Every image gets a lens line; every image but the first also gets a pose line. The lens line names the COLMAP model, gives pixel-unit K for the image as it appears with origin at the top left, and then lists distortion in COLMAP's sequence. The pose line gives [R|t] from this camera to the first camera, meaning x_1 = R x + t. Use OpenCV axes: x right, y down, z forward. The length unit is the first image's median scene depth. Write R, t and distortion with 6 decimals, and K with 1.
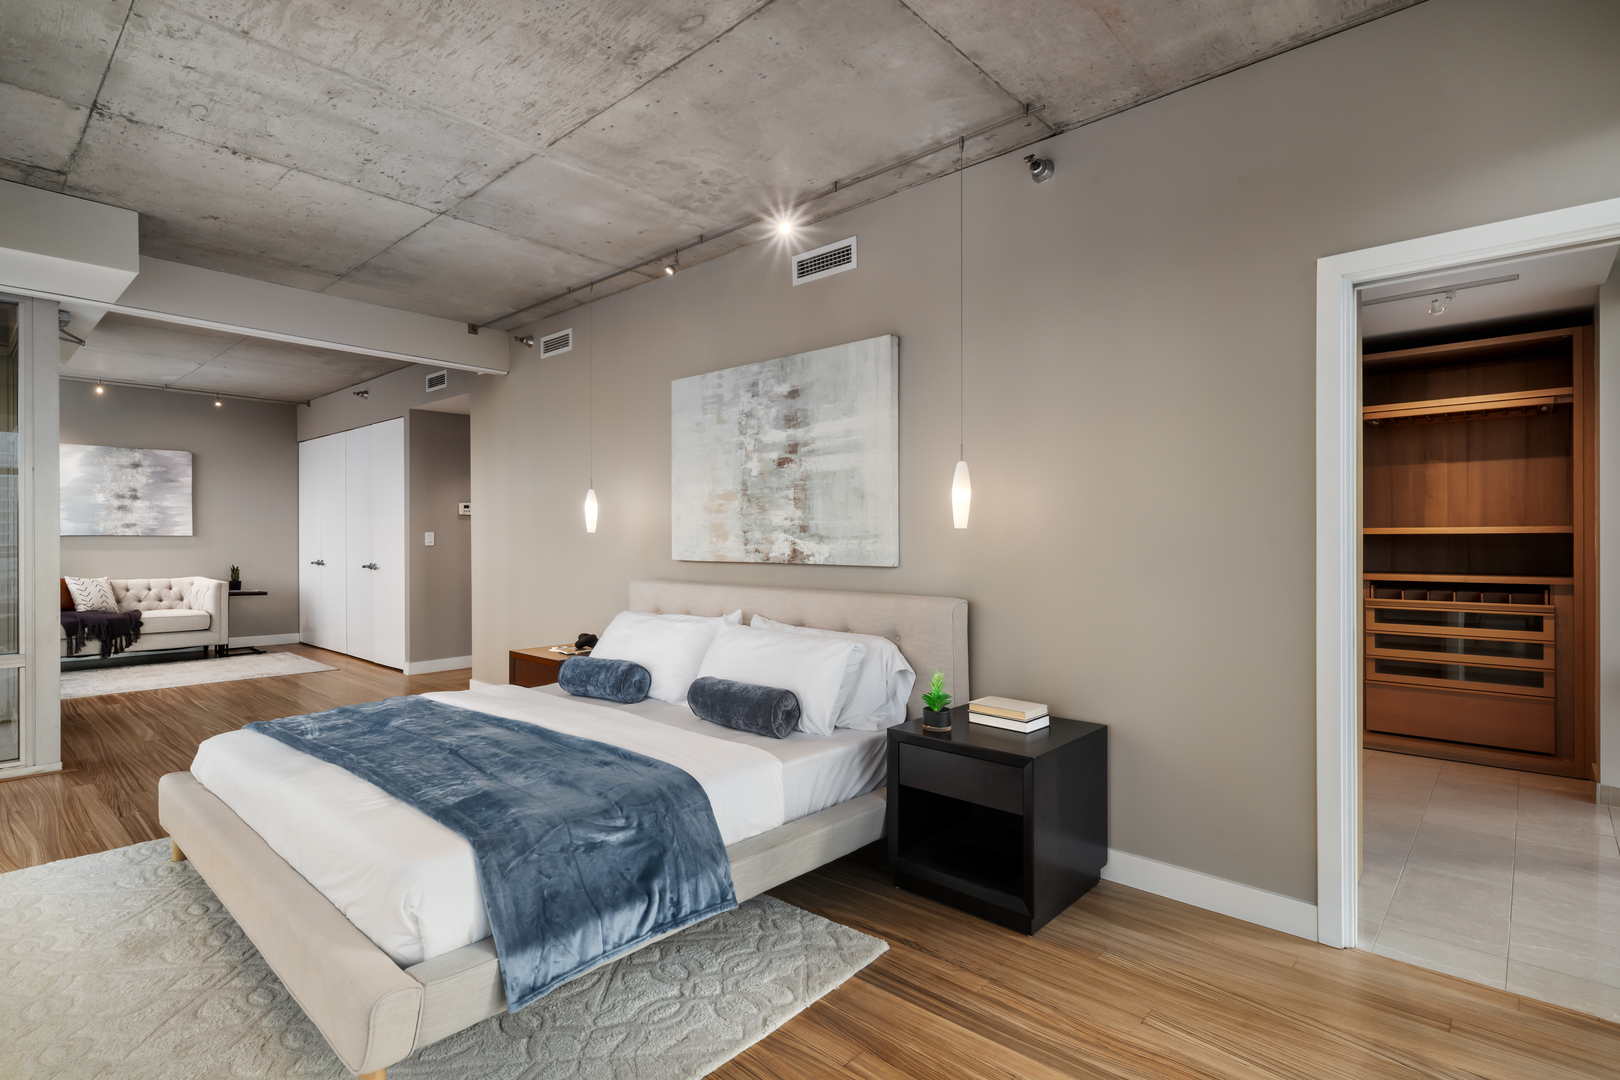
lens RADIAL K [[790.5, 0, 806.3], [0, 790.5, 536.9], [0, 0, 1]] dist [0.000725, -0.000082]
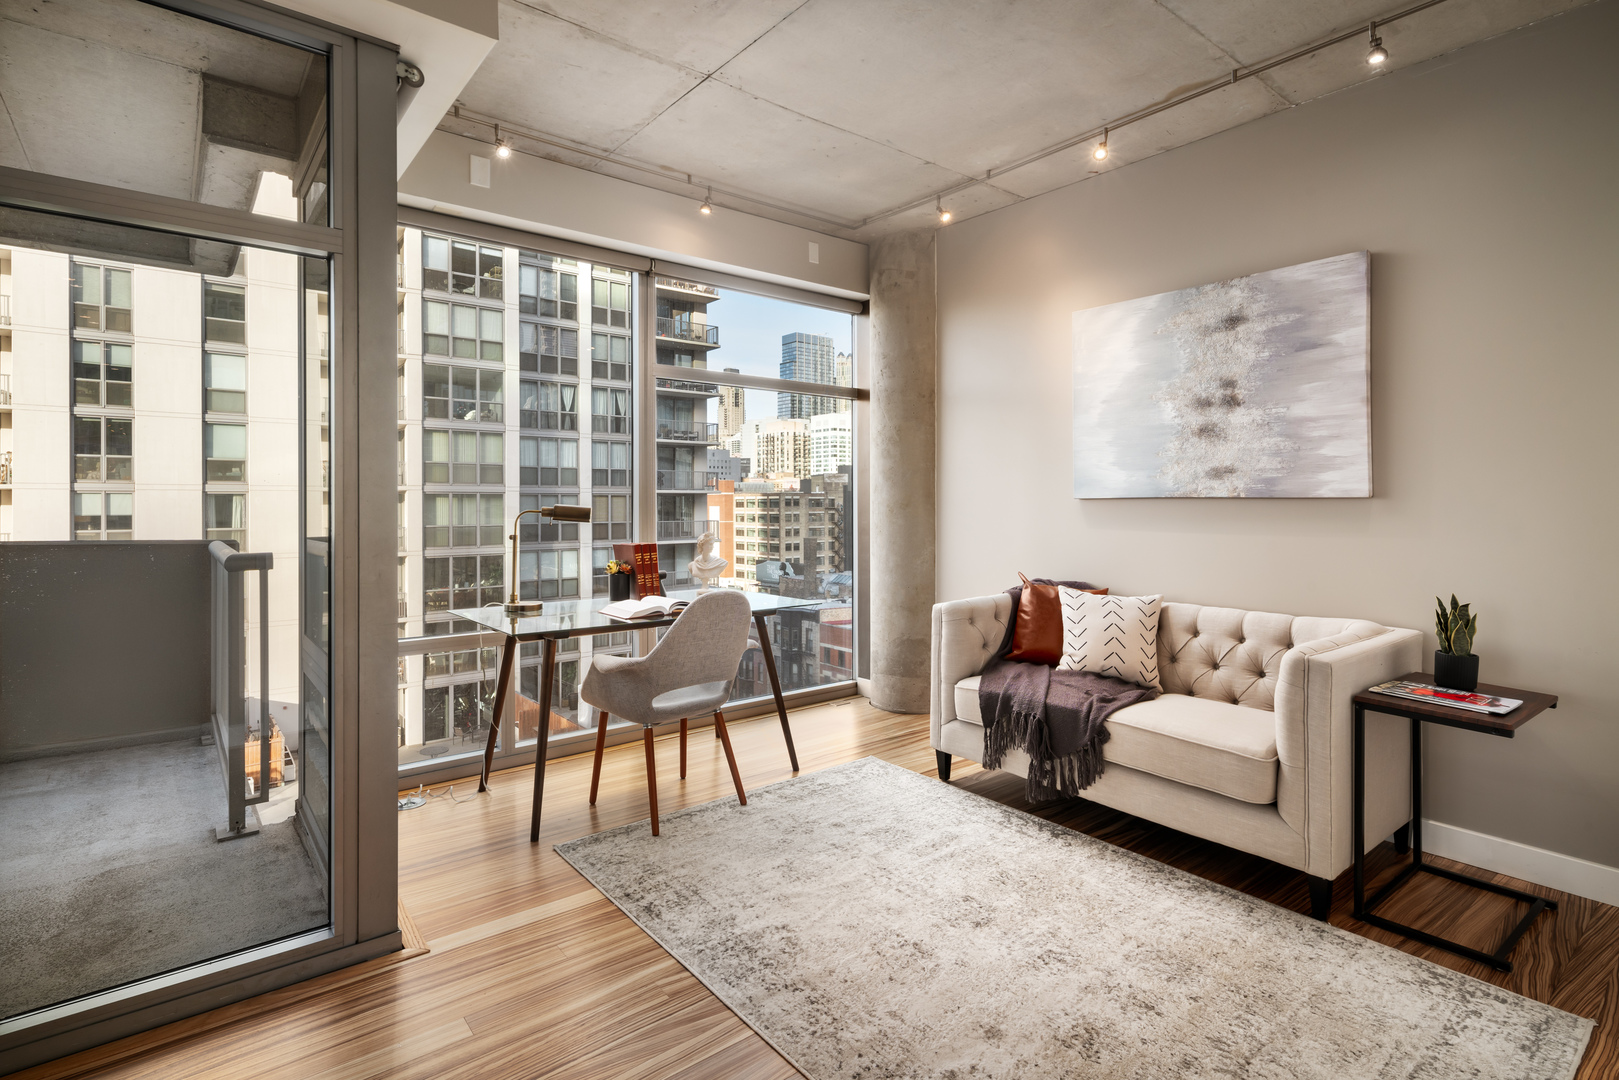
lens RADIAL K [[799.3, 0, 809.6], [0, 799.3, 508.2], [0, 0, 1]] dist [-0.000128, -0.000090]
pose [[-0.158069, 0.006338, -0.987408, -0.838491], [0.003207, 0.999977, 0.005905, 0.001284], [0.987423, -0.002233, -0.158085, 1.717328]]
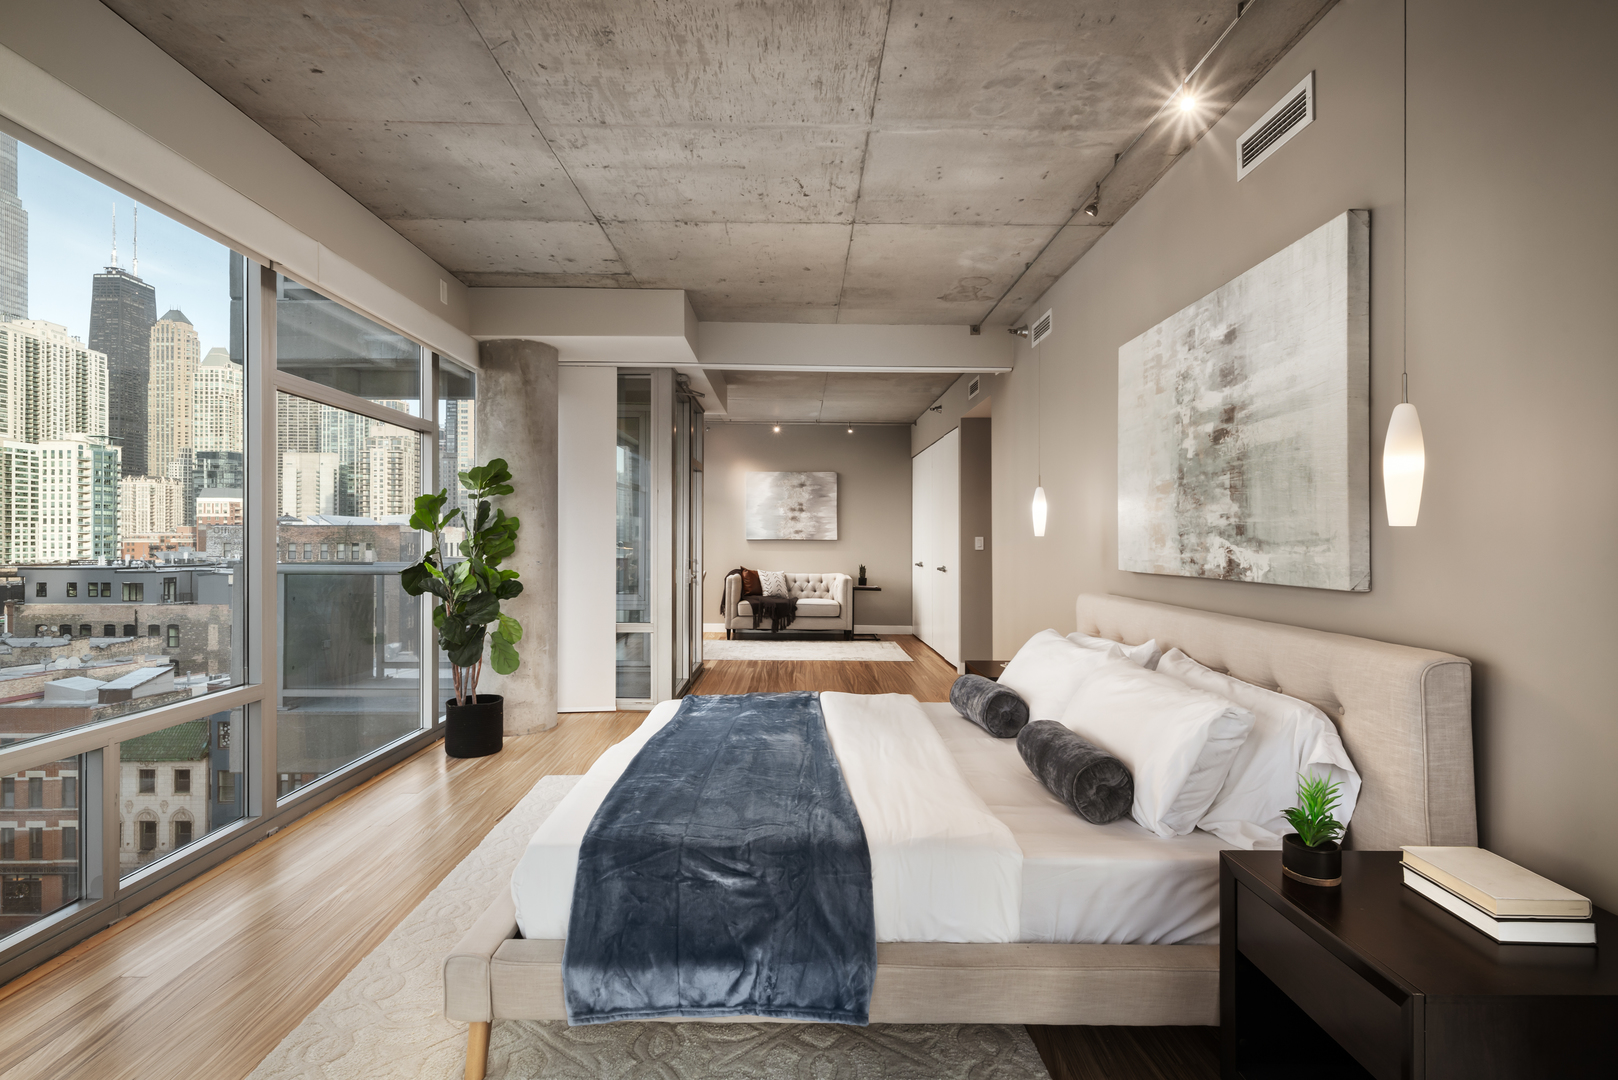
lens RADIAL K [[805.8, 0, 809.0], [0, 805.8, 540.0], [0, 0, 1]] dist [0.004455, 0.000260]
pose [[0.676537, 0.001978, -0.736406, 0.253835], [-0.004229, 0.999990, -0.001199, 0.000751], [0.736397, 0.003926, 0.676538, 0.243983]]
